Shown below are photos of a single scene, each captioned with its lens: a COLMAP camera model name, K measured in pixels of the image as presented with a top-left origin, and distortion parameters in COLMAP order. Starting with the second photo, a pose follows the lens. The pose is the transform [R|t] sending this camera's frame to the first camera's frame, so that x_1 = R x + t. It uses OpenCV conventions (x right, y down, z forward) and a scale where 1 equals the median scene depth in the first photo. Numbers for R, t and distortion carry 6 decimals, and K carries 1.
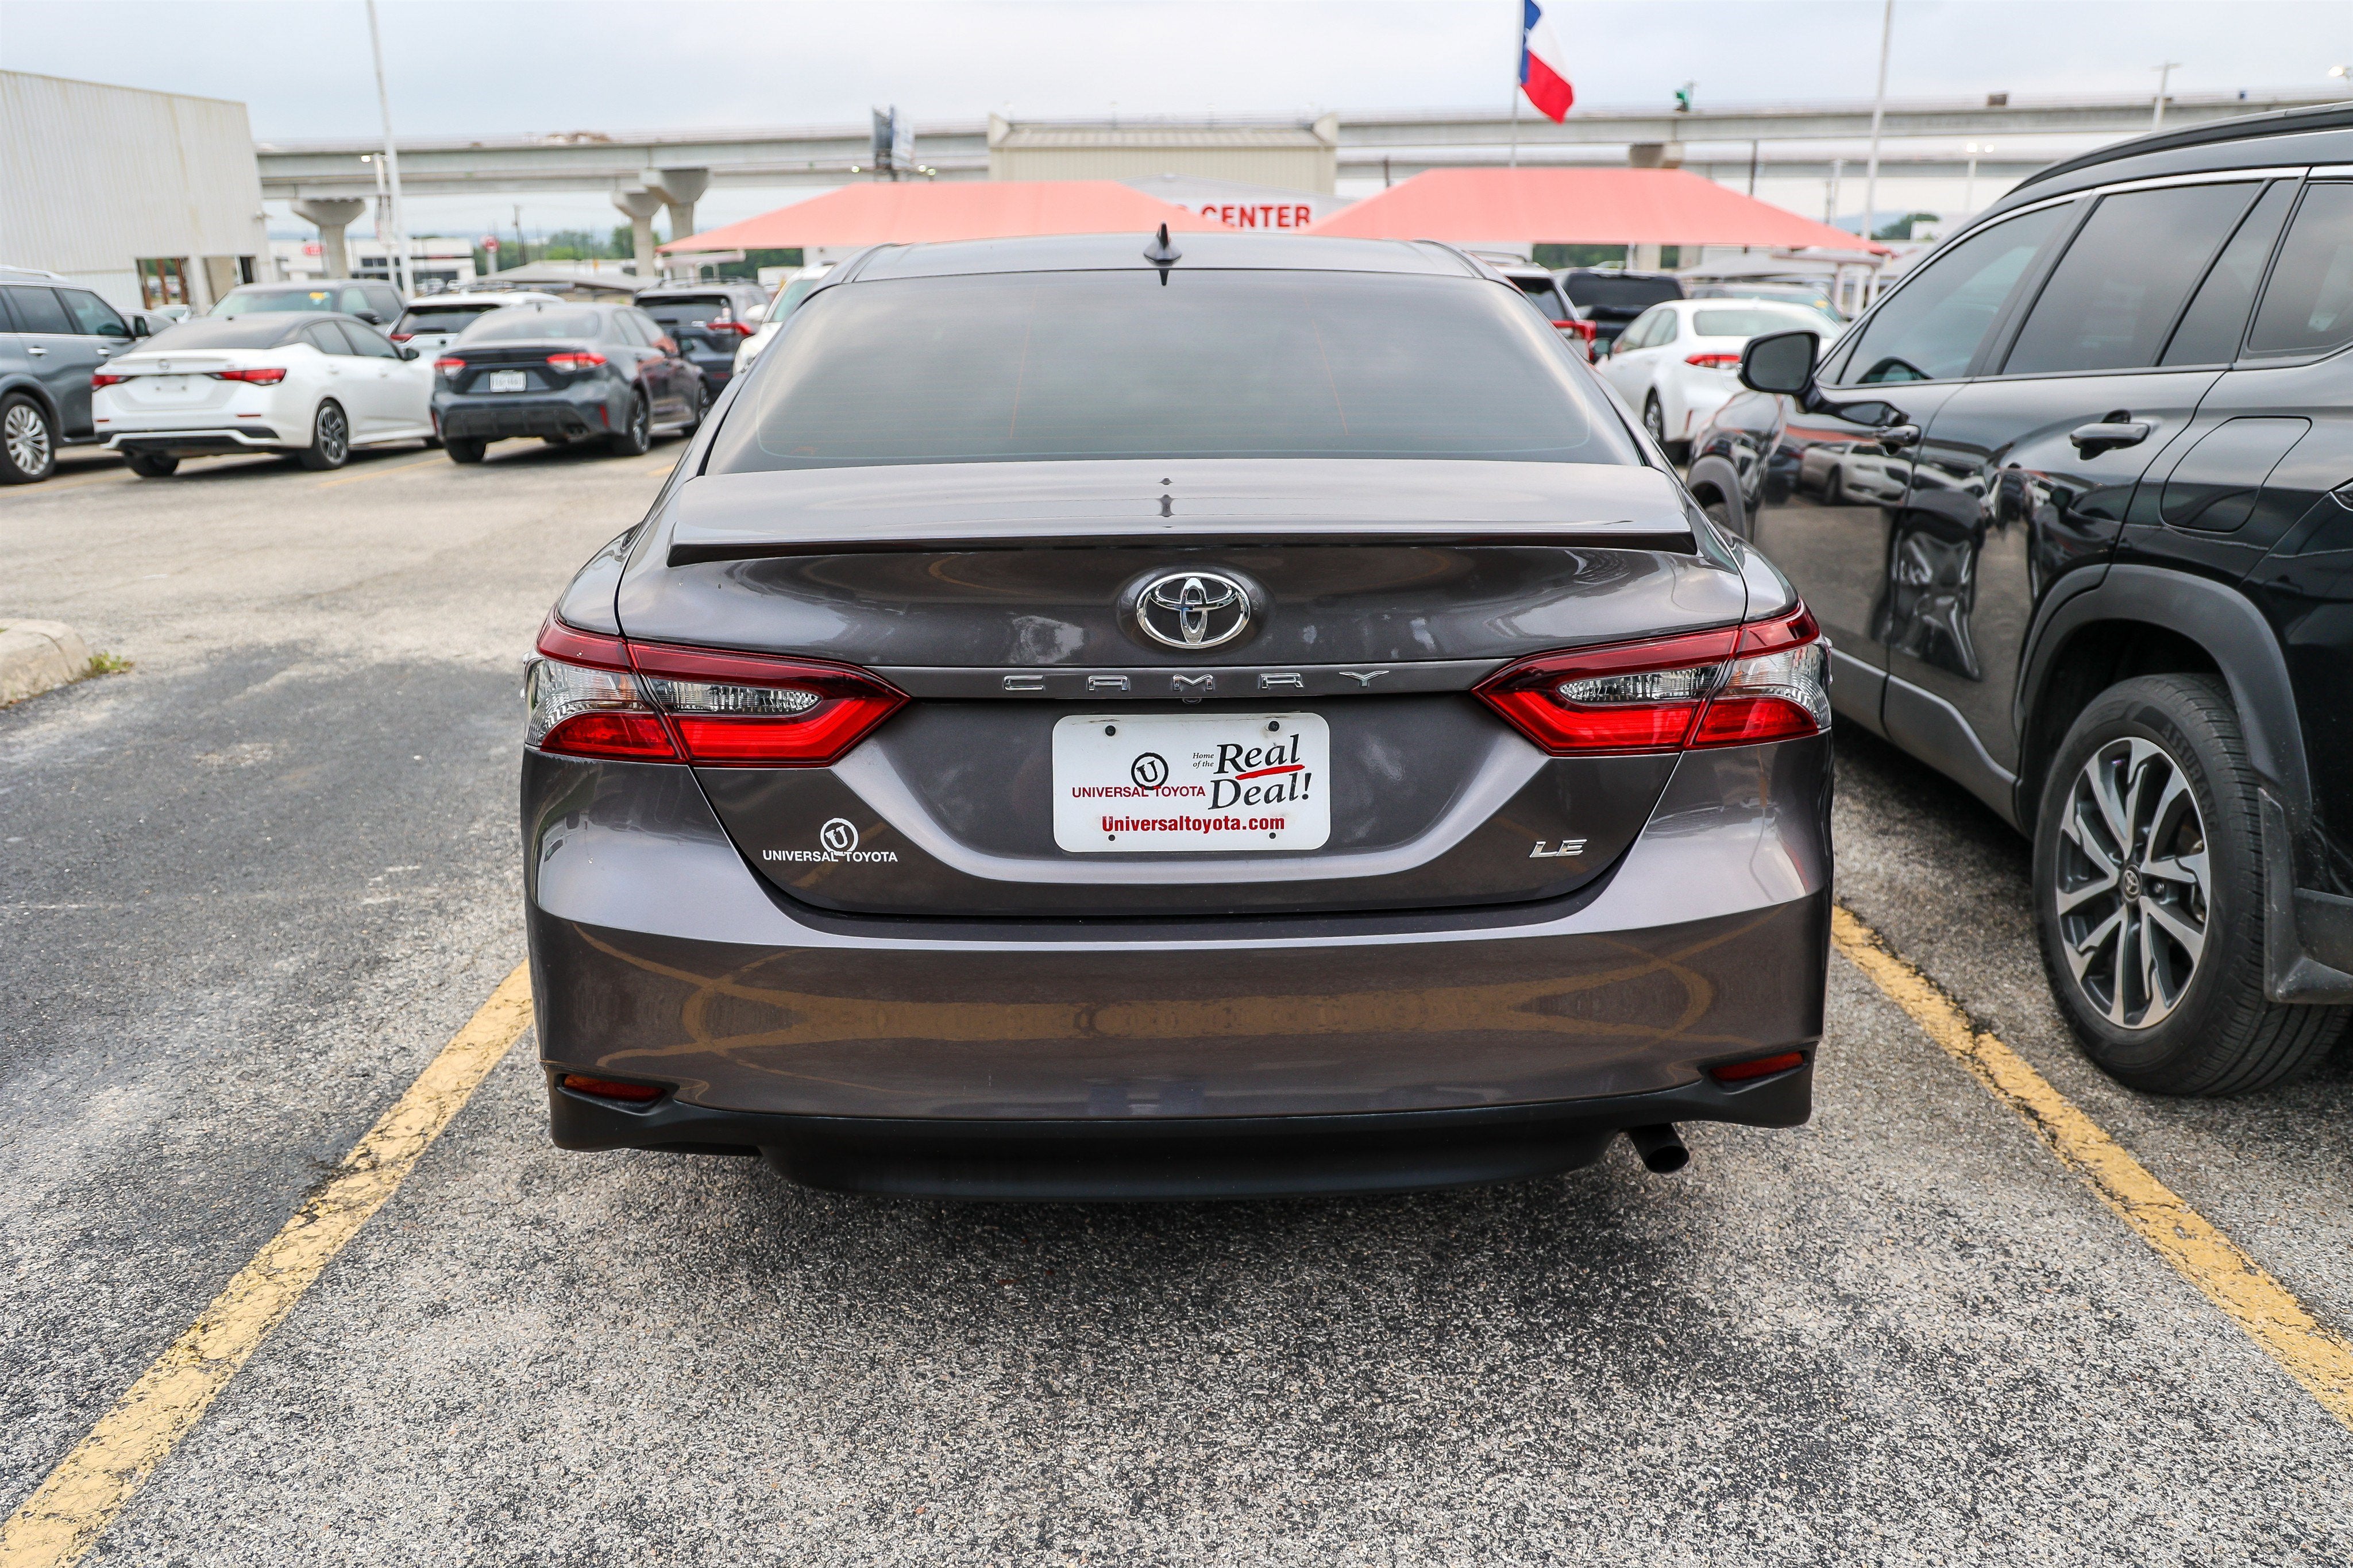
lens RADIAL K [[1697.5, 0, 1210.5], [0, 1697.5, 806.4], [0, 0, 1]] dist [-0.083347, 0.074706]
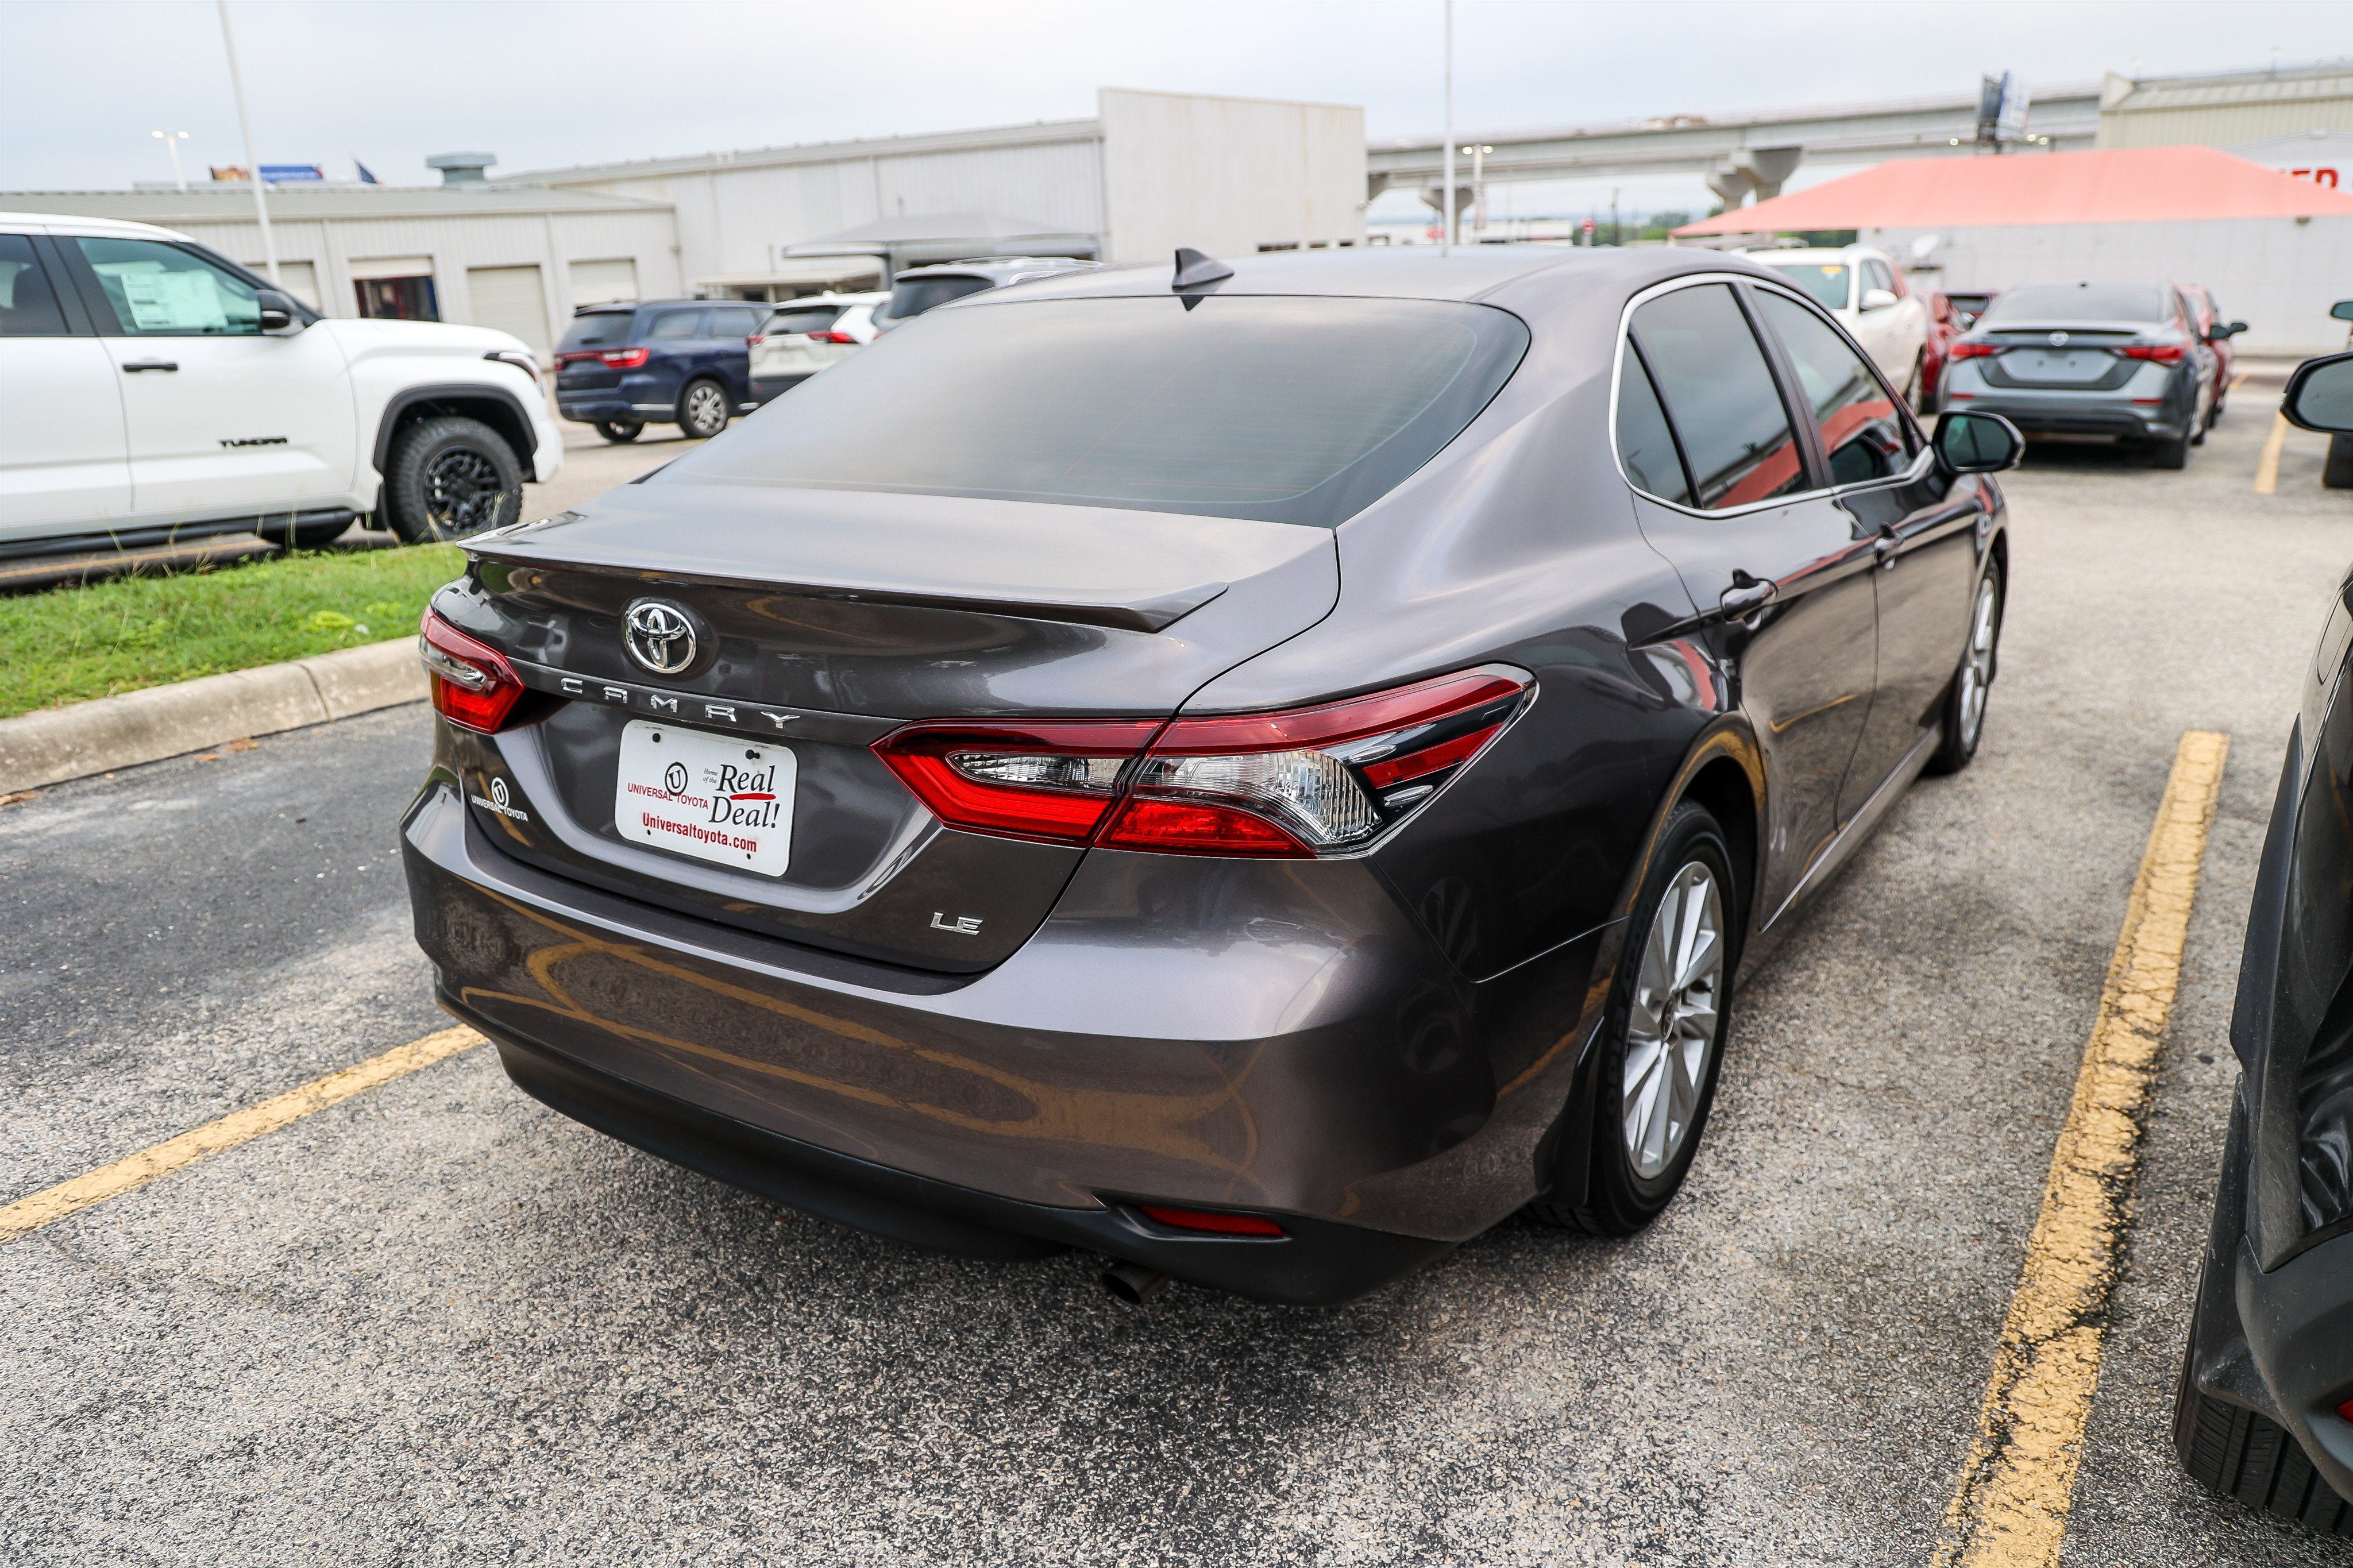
lens RADIAL K [[1697.5, 0, 1210.5], [0, 1697.5, 806.4], [0, 0, 1]] dist [-0.083347, 0.074706]
pose [[0.813856, 0.160651, -0.558417, 0.758233], [-0.154048, 0.986286, 0.059230, -0.106897], [0.560275, 0.037819, 0.827443, 0.252161]]
